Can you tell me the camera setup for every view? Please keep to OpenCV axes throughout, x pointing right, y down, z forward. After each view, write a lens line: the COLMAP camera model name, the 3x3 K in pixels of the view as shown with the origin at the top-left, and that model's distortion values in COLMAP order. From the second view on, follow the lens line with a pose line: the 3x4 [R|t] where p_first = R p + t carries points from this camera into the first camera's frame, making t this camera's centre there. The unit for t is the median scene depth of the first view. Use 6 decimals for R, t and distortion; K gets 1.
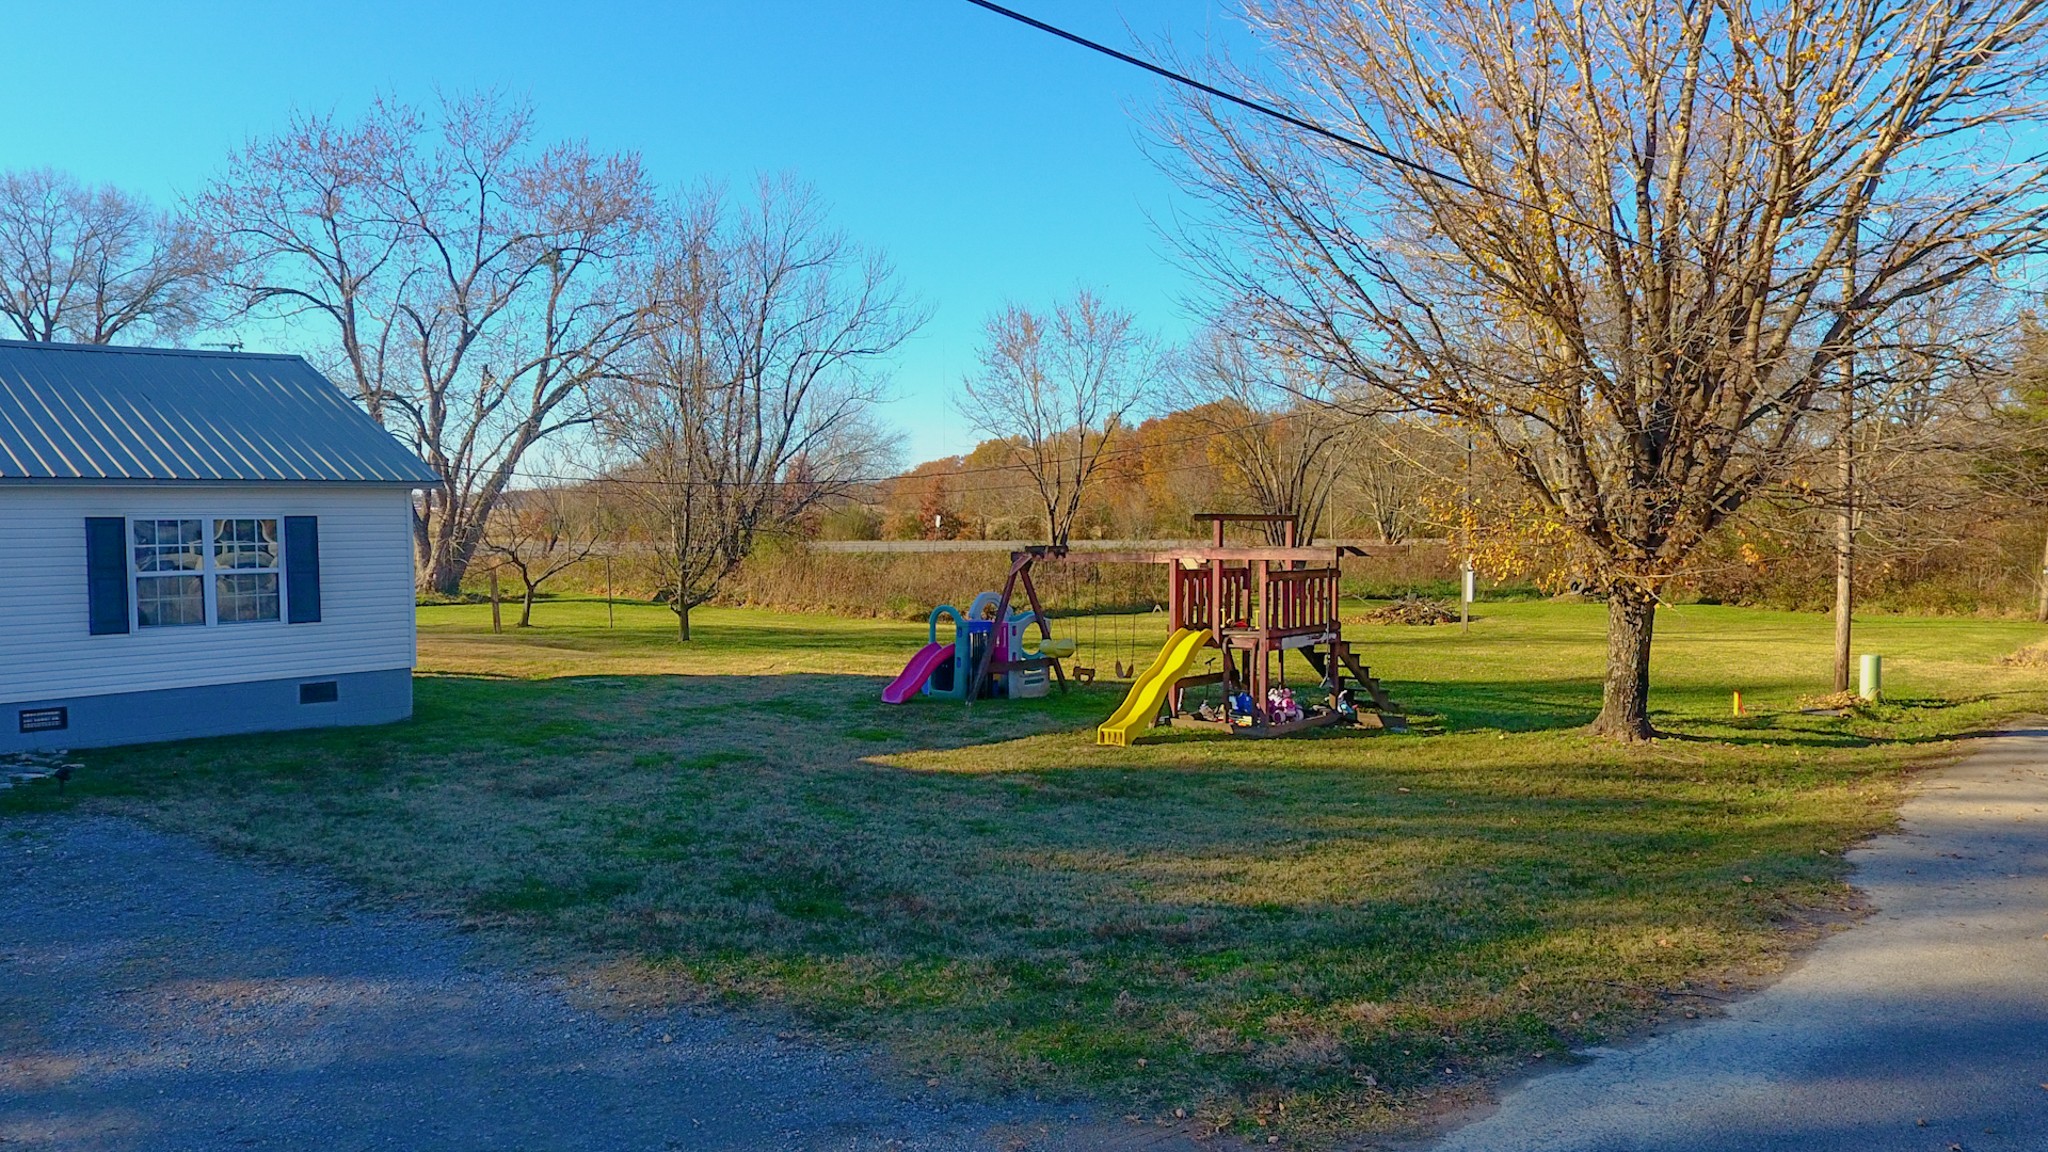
lens RADIAL K [[1432.9, 0, 1028.6], [0, 1432.9, 608.8], [0, 0, 1]] dist [0.004772, 0.001628]
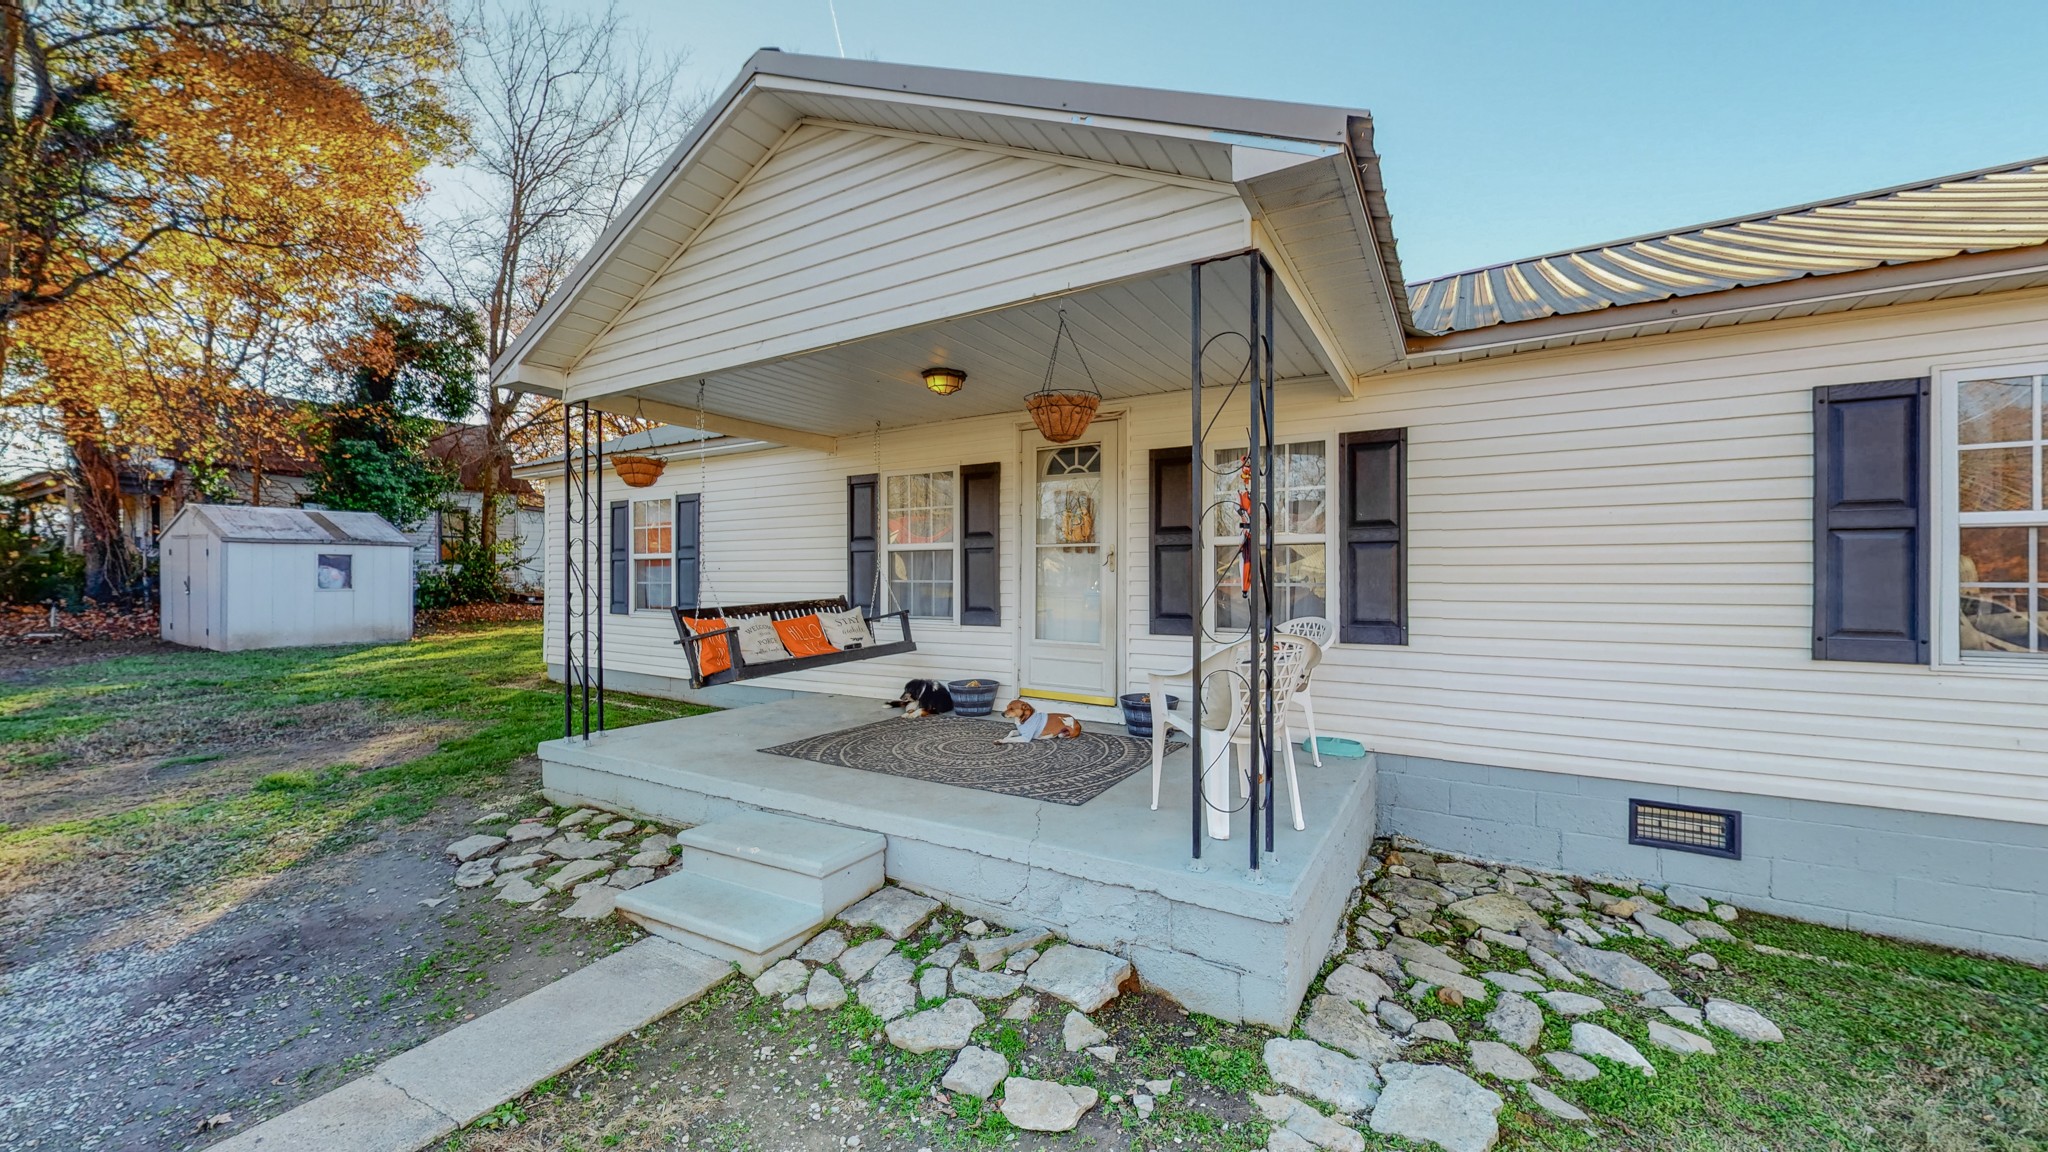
lens RADIAL K [[748.5, 0, 1022.4], [0, 748.5, 576.8], [0, 0, 1]] dist [0.000513, 0.000013]
pose [[0.196436, 0.000137, -0.980517, -0.427149], [-0.070283, 0.997430, -0.013942, 0.011738], [0.977995, 0.071652, 0.195940, 0.643527]]
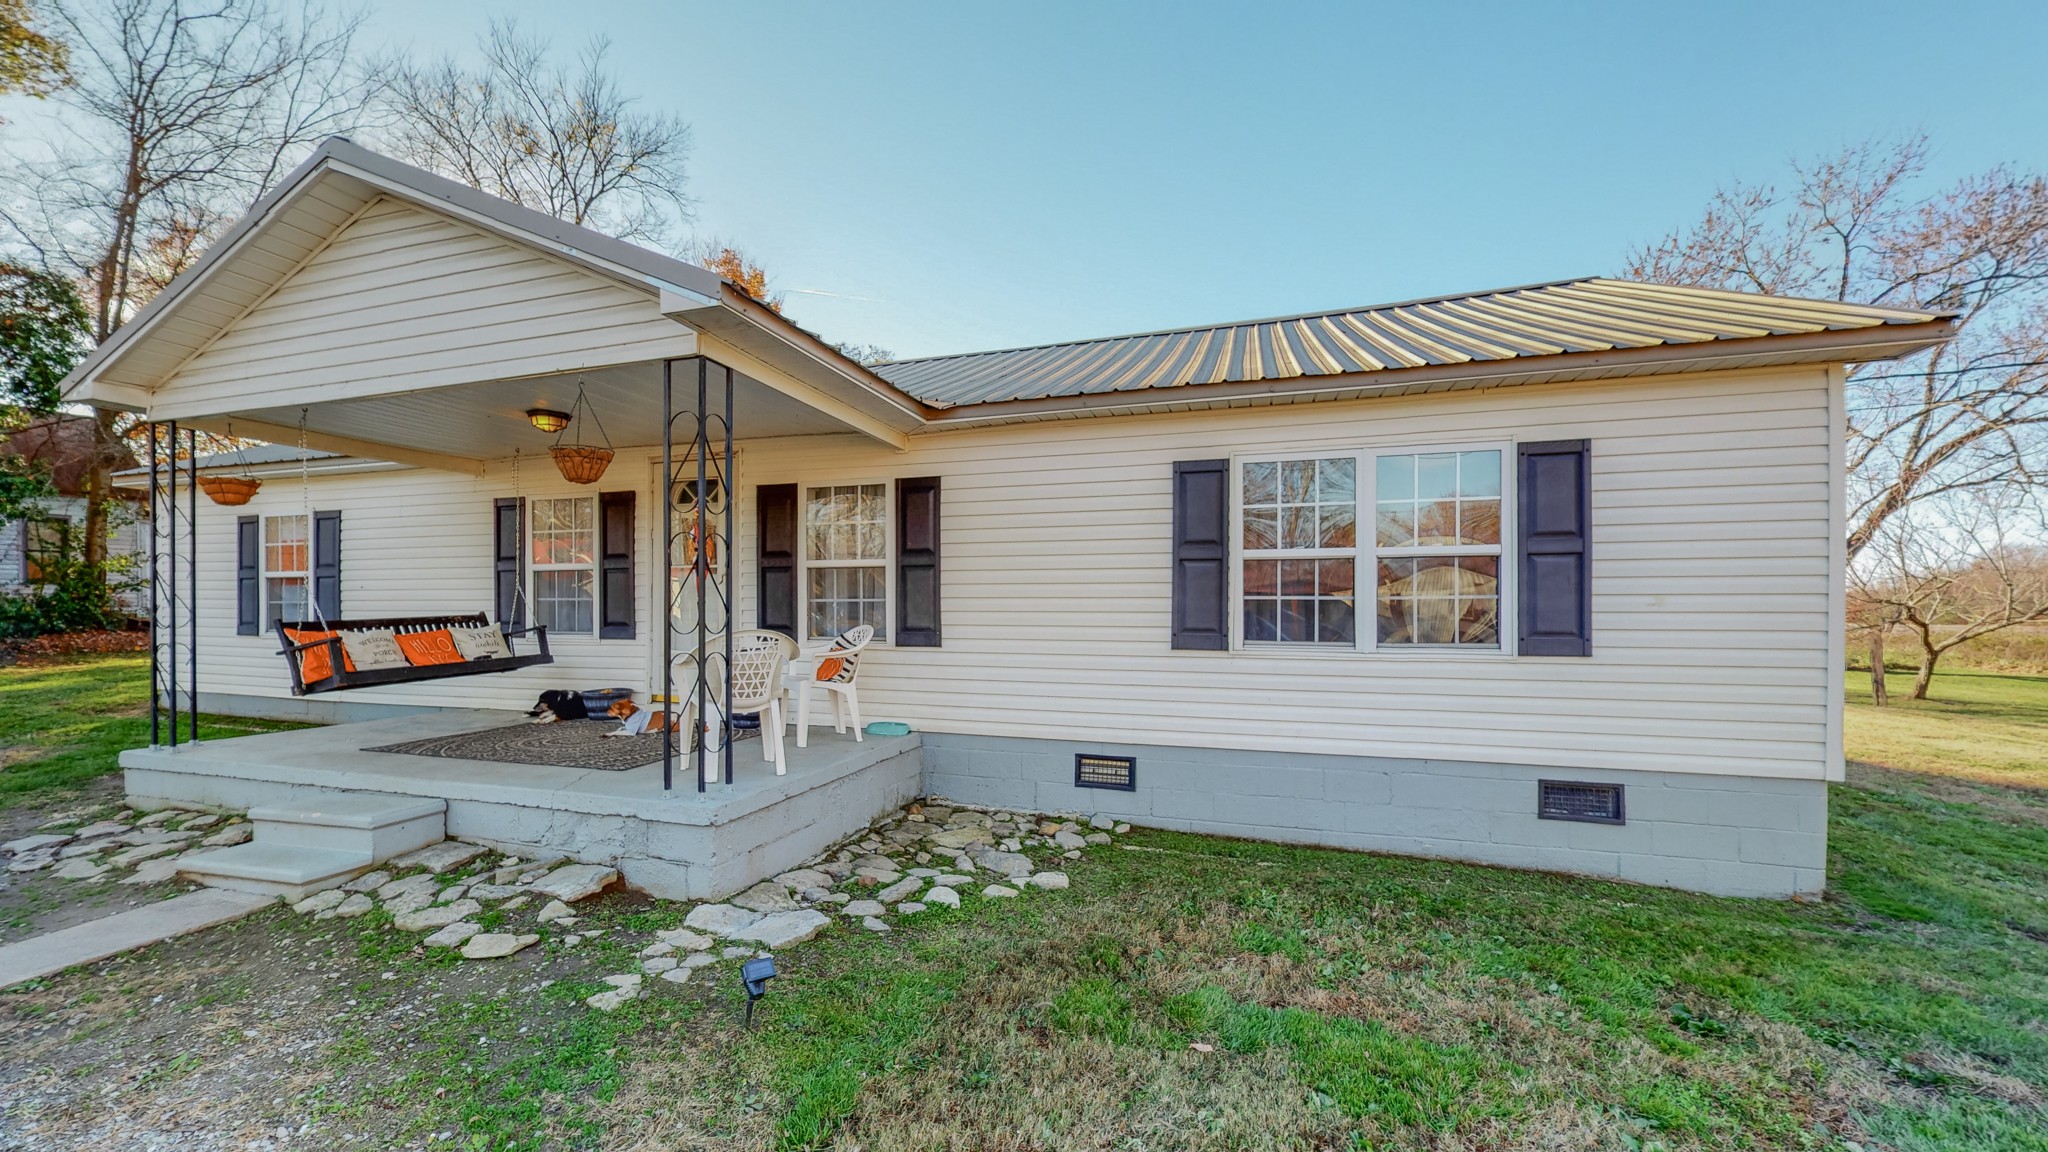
lens RADIAL K [[787.1, 0, 986.1], [0, 787.1, 607.1], [0, 0, 1]] dist [0.000705, -0.000005]
pose [[0.404077, 0.003702, -0.914717, -0.330719], [-0.066732, 0.997447, -0.025442, 0.012427], [0.912288, 0.071321, 0.403292, 0.700959]]
